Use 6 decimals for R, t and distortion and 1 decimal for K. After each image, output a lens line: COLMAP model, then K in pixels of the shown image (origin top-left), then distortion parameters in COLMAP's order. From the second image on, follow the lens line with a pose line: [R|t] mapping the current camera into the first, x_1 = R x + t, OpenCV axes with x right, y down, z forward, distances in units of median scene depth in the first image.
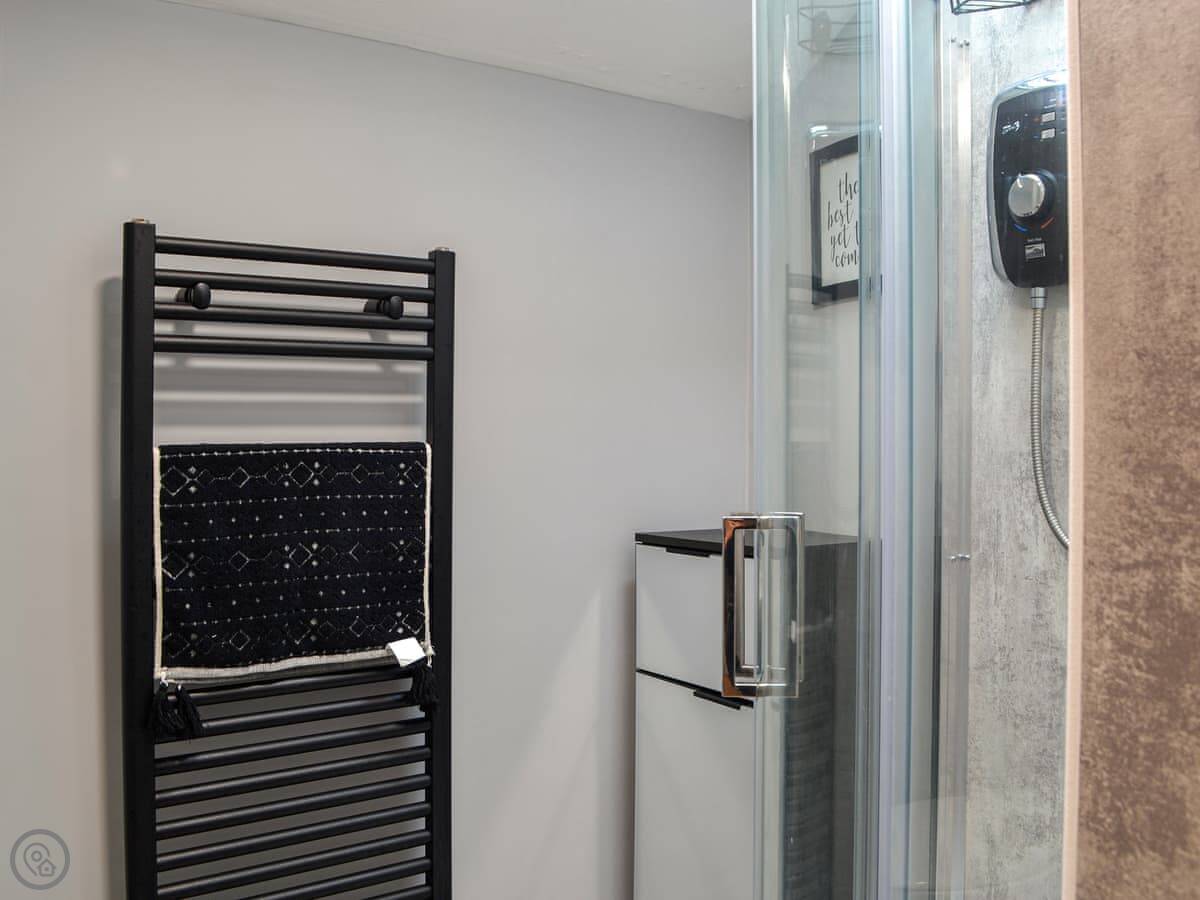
lens RADIAL K [[1119.4, 0, 601.2], [0, 1119.4, 429.7], [0, 0, 1]] dist [-0.068793, 0.001862]
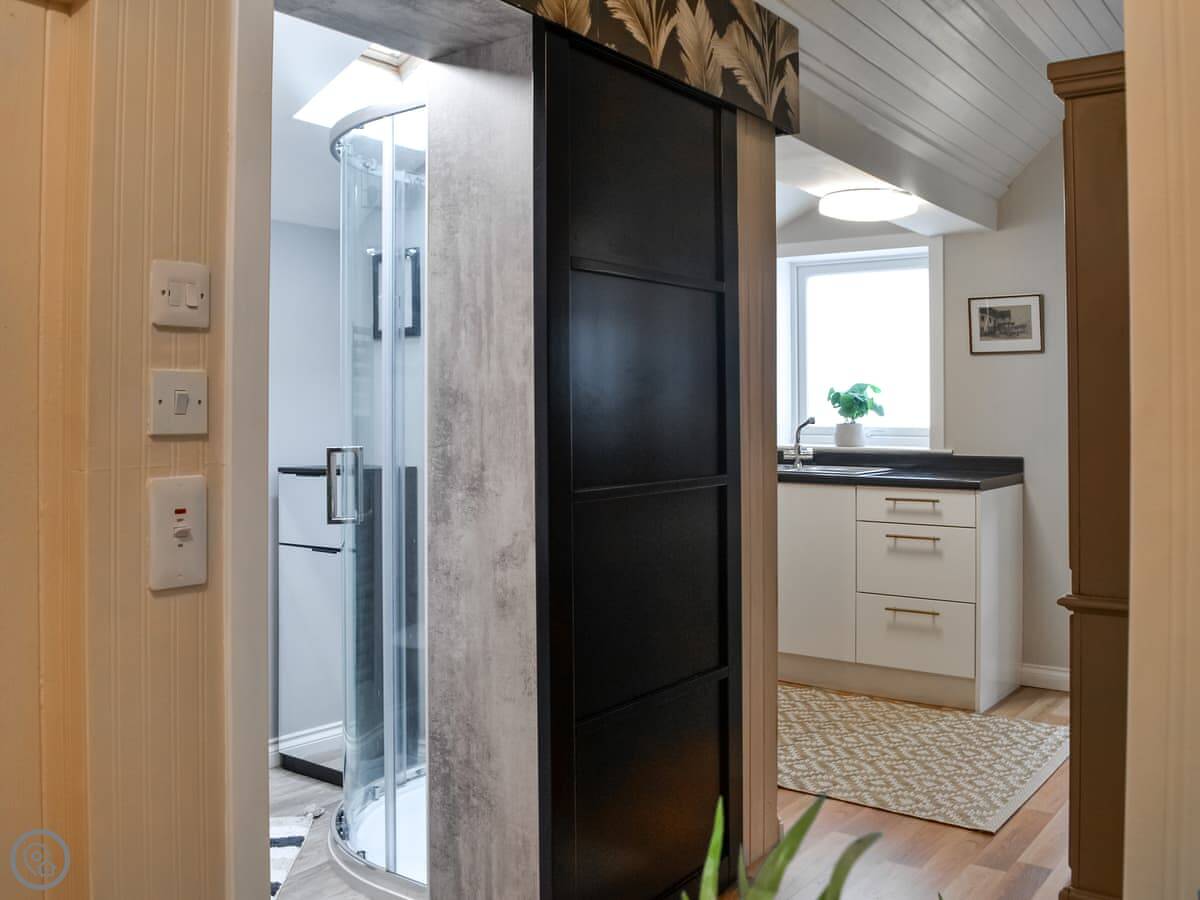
lens RADIAL K [[1112.8, 0, 600.0], [0, 1112.8, 450.0], [0, 0, 1]] dist [-0.071246, -0.004927]
pose [[0.938638, -0.011094, 0.344724, -0.292978], [0.000889, 0.999557, 0.029746, 0.024752], [-0.344901, -0.027614, 0.938233, -2.670625]]
